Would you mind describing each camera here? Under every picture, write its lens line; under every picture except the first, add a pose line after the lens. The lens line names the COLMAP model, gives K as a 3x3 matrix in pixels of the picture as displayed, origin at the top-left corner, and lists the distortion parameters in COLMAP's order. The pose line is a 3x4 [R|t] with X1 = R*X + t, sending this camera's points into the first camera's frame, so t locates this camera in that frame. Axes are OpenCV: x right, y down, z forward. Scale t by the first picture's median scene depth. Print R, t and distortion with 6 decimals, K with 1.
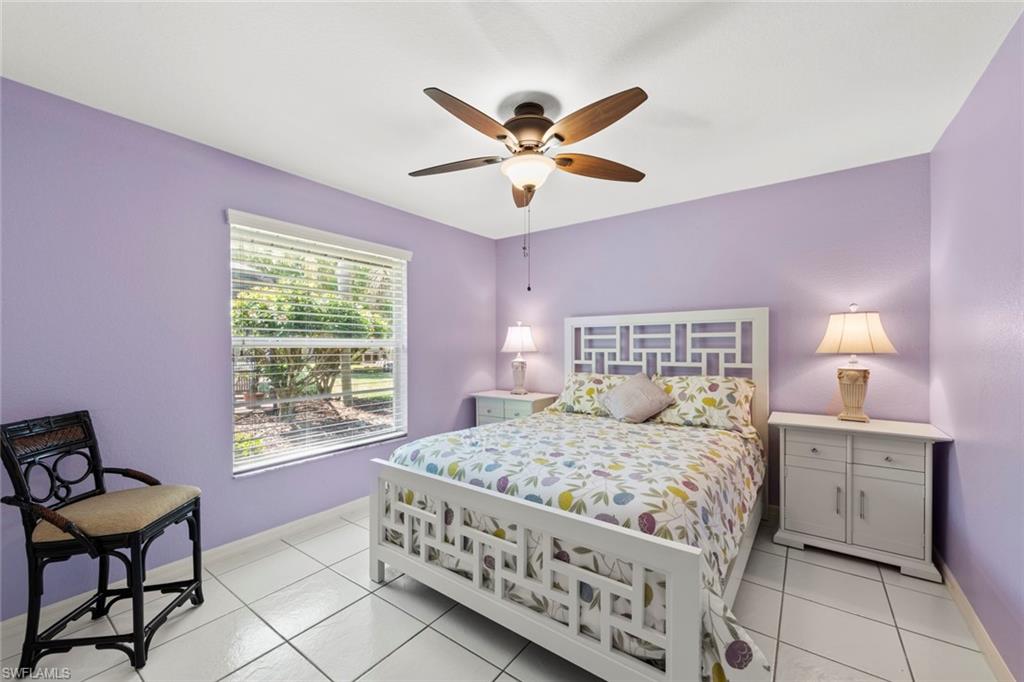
lens RADIAL K [[397.8, 0, 496.6], [0, 397.8, 351.7], [0, 0, 1]] dist [0.005688, -0.003346]
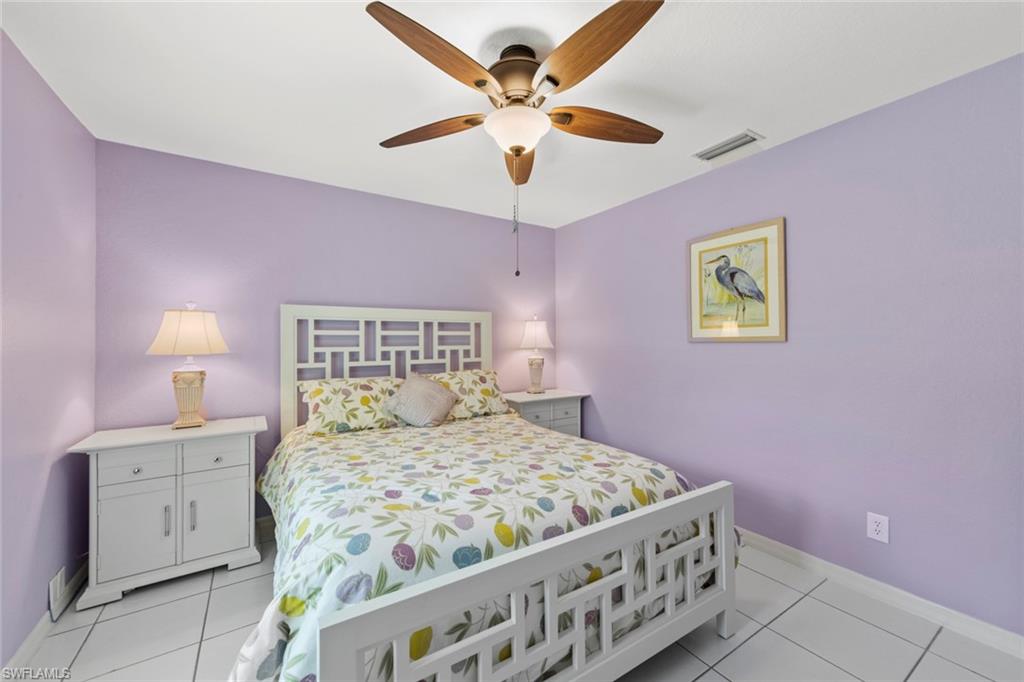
lens RADIAL K [[397.8, 0, 508.9], [0, 397.8, 337.3], [0, 0, 1]] dist [0.005688, -0.003346]
pose [[0.348848, 0.011861, 0.937104, -0.478595], [0.019289, 0.999617, -0.019833, -0.006912], [-0.936981, 0.024995, 0.348486, 0.513112]]
